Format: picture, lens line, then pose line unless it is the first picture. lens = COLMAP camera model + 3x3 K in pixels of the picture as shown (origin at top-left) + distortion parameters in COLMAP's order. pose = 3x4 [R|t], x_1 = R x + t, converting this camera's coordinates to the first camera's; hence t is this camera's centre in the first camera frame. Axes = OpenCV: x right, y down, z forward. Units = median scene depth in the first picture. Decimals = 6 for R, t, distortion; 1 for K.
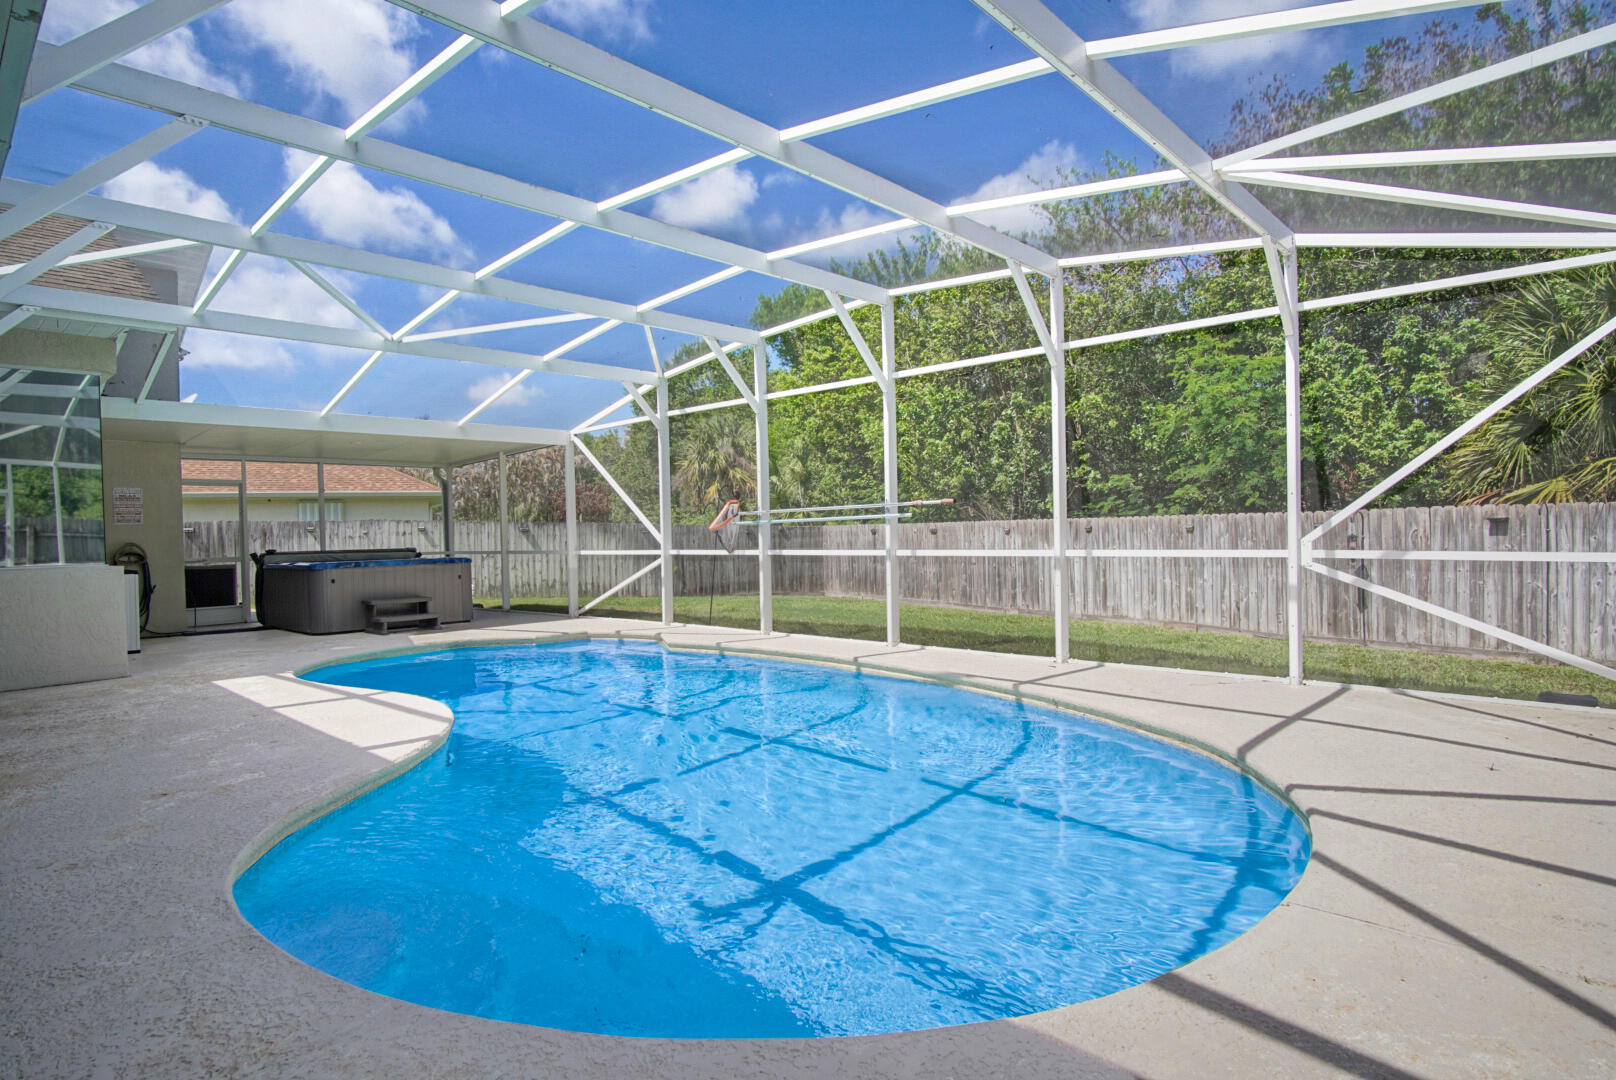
lens RADIAL K [[862.6, 0, 803.2], [0, 862.6, 544.0], [0, 0, 1]] dist [-0.029345, 0.004927]
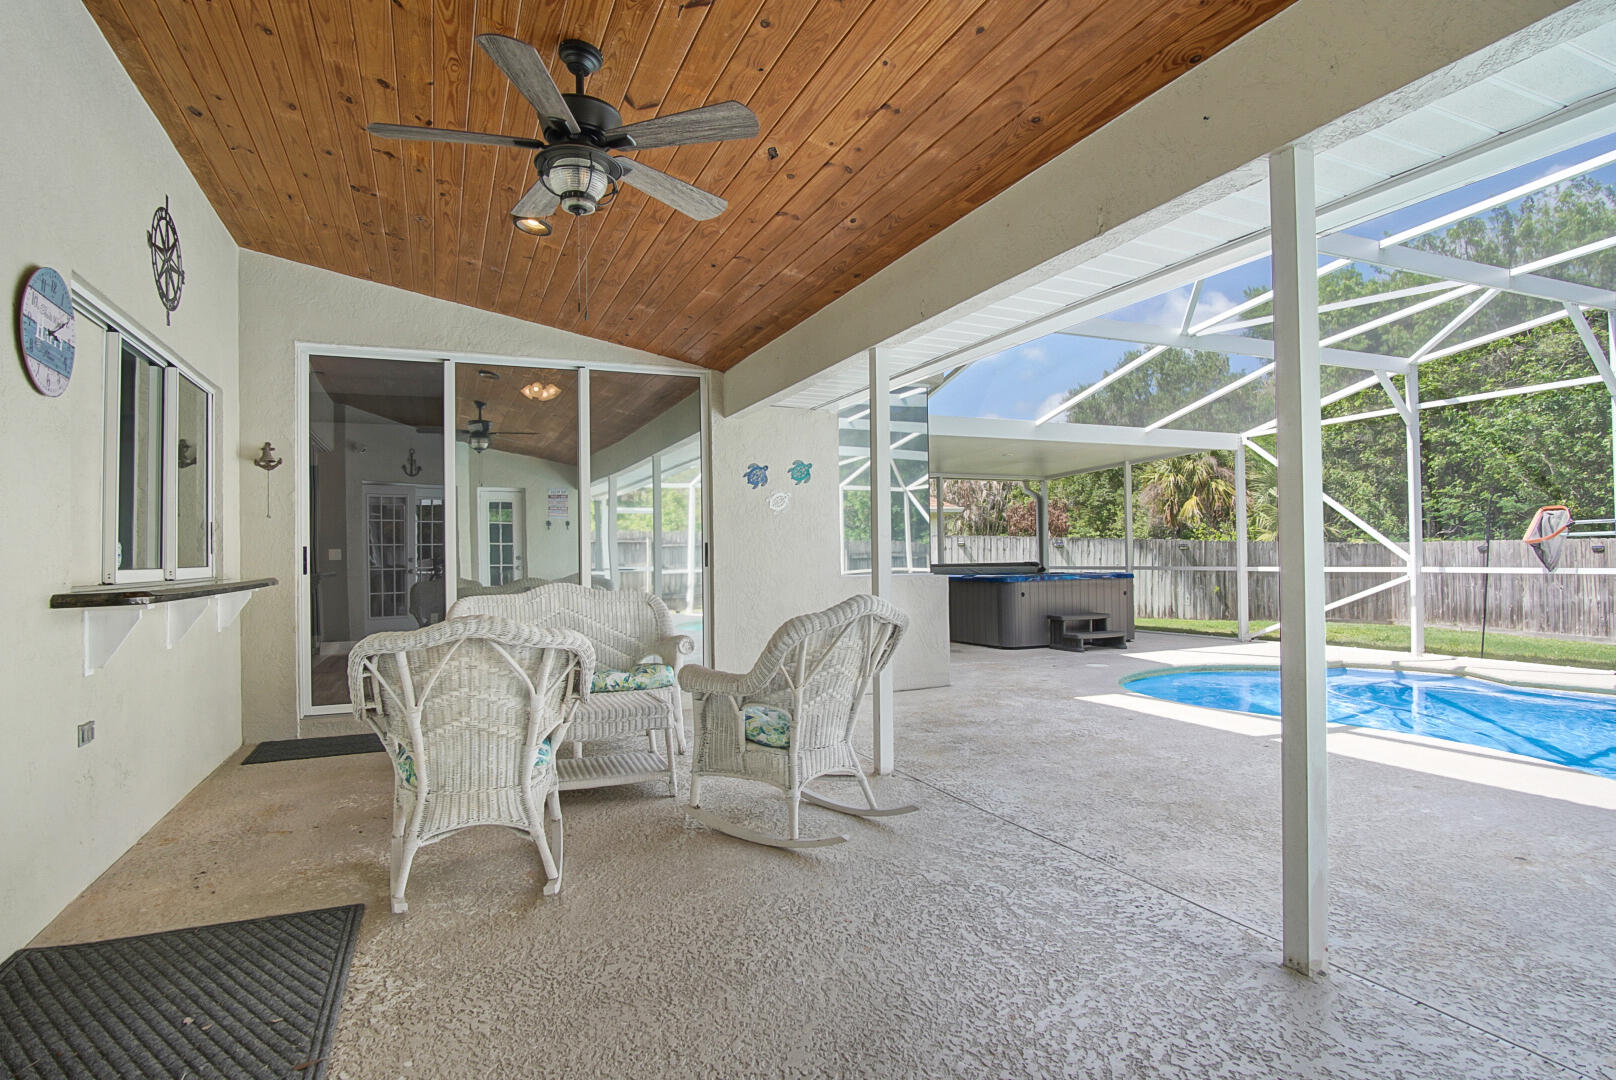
lens RADIAL K [[862.6, 0, 802.1], [0, 862.6, 548.2], [0, 0, 1]] dist [-0.029345, 0.004927]
pose [[0.915204, 0.004491, -0.402966, -0.341467], [-0.011389, 0.999827, -0.014724, 0.006905], [0.402830, 0.018065, 0.915097, -0.003121]]
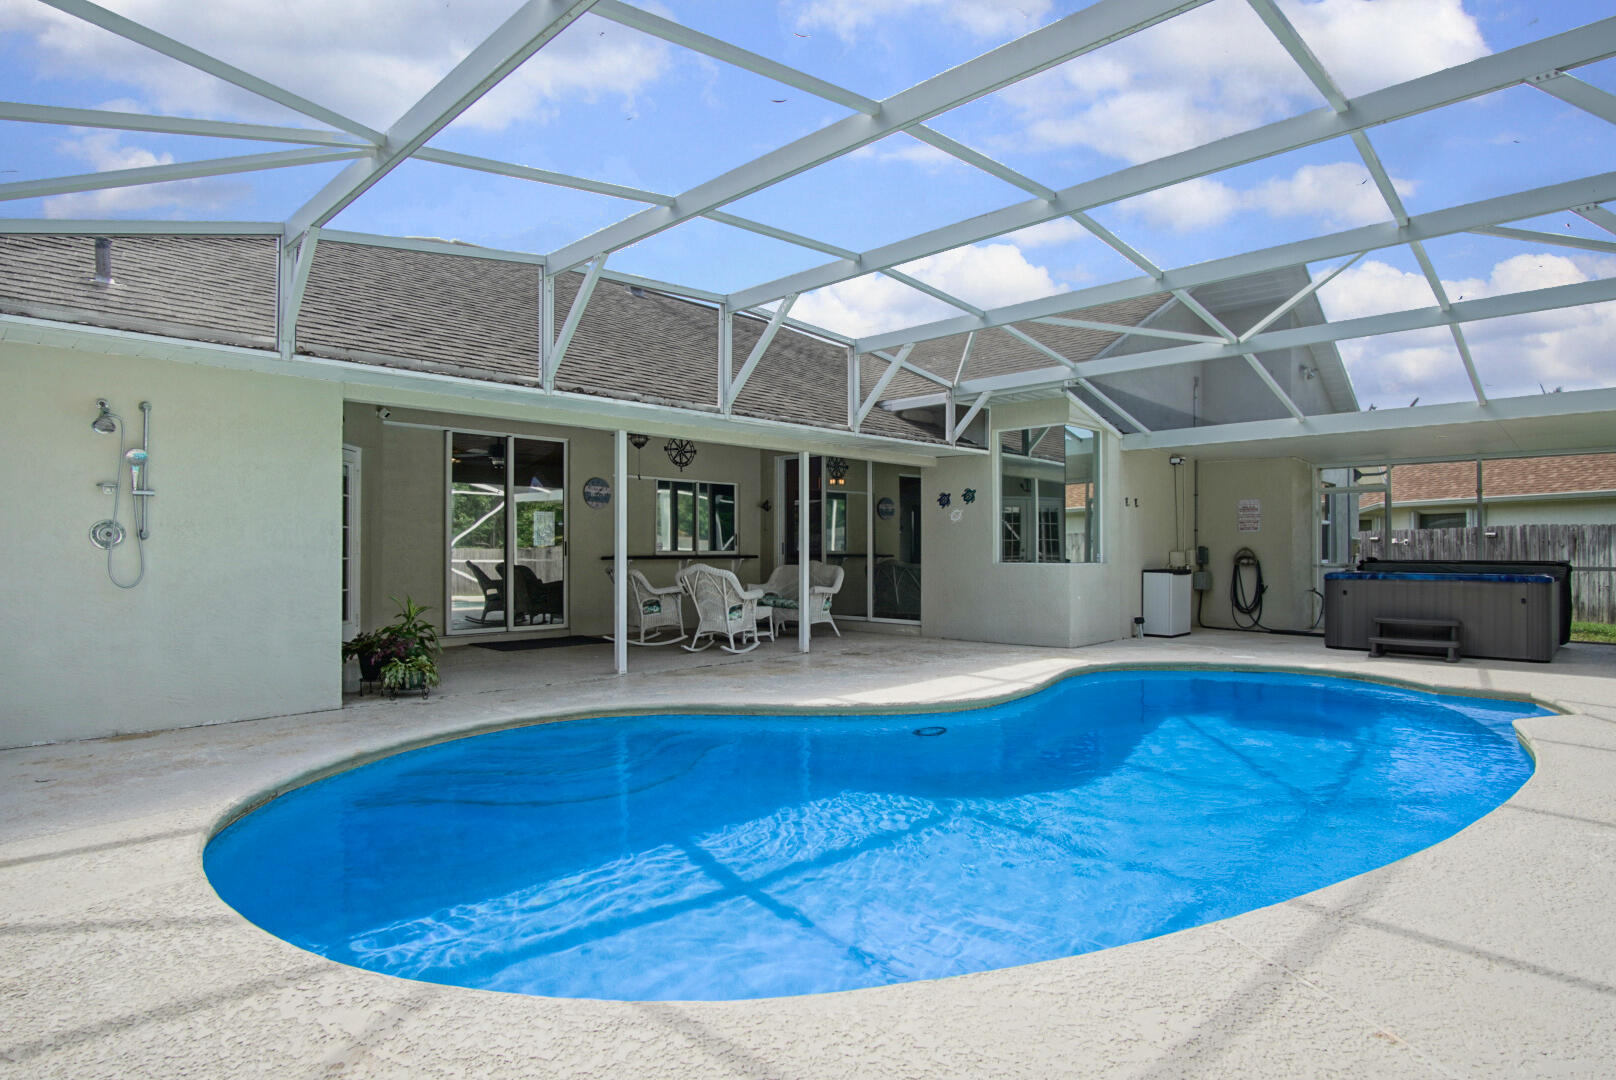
lens RADIAL K [[862.6, 0, 811.3], [0, 862.6, 545.7], [0, 0, 1]] dist [-0.029345, 0.004927]
pose [[-0.012467, 0.016742, -0.999782, 0.349364], [-0.014330, 0.999754, 0.016920, -0.013640], [0.999820, 0.014538, -0.012224, 0.378429]]
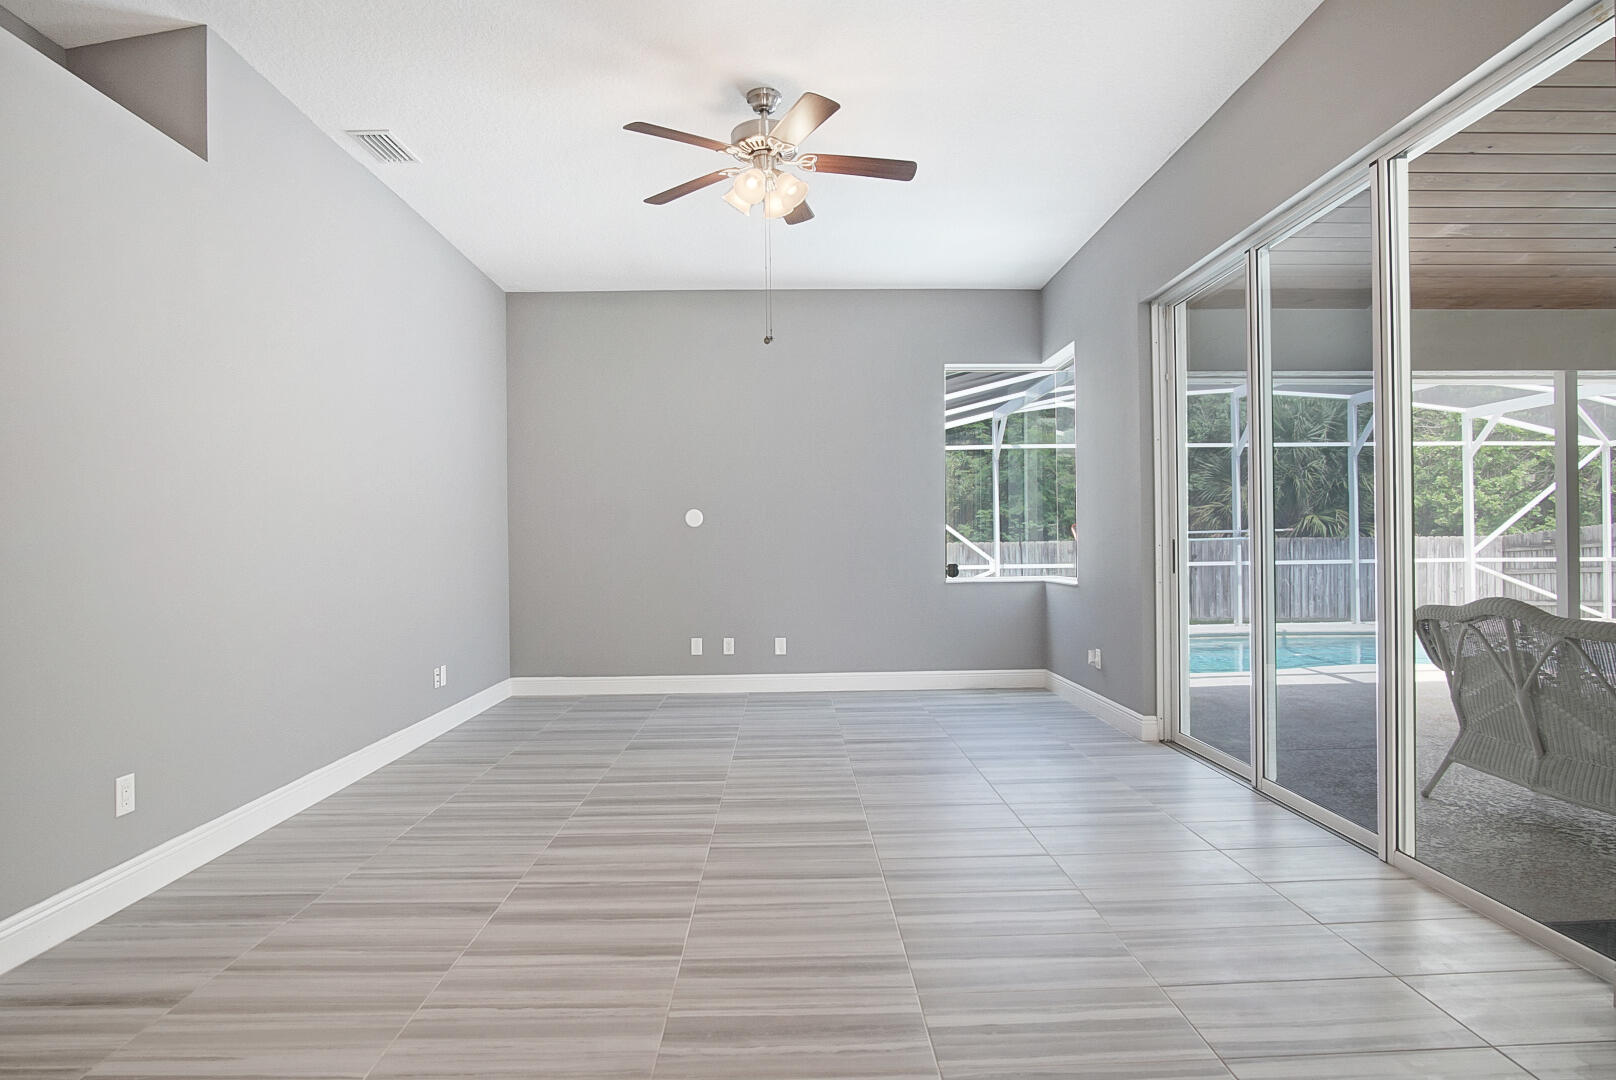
lens RADIAL K [[862.6, 0, 807.6], [0, 862.6, 547.1], [0, 0, 1]] dist [-0.029345, 0.004927]
pose [[0.712712, 0.009645, 0.701390, -1.034276], [0.010350, 0.999652, -0.024264, 0.007273], [-0.701380, 0.024552, 0.712364, 0.331822]]
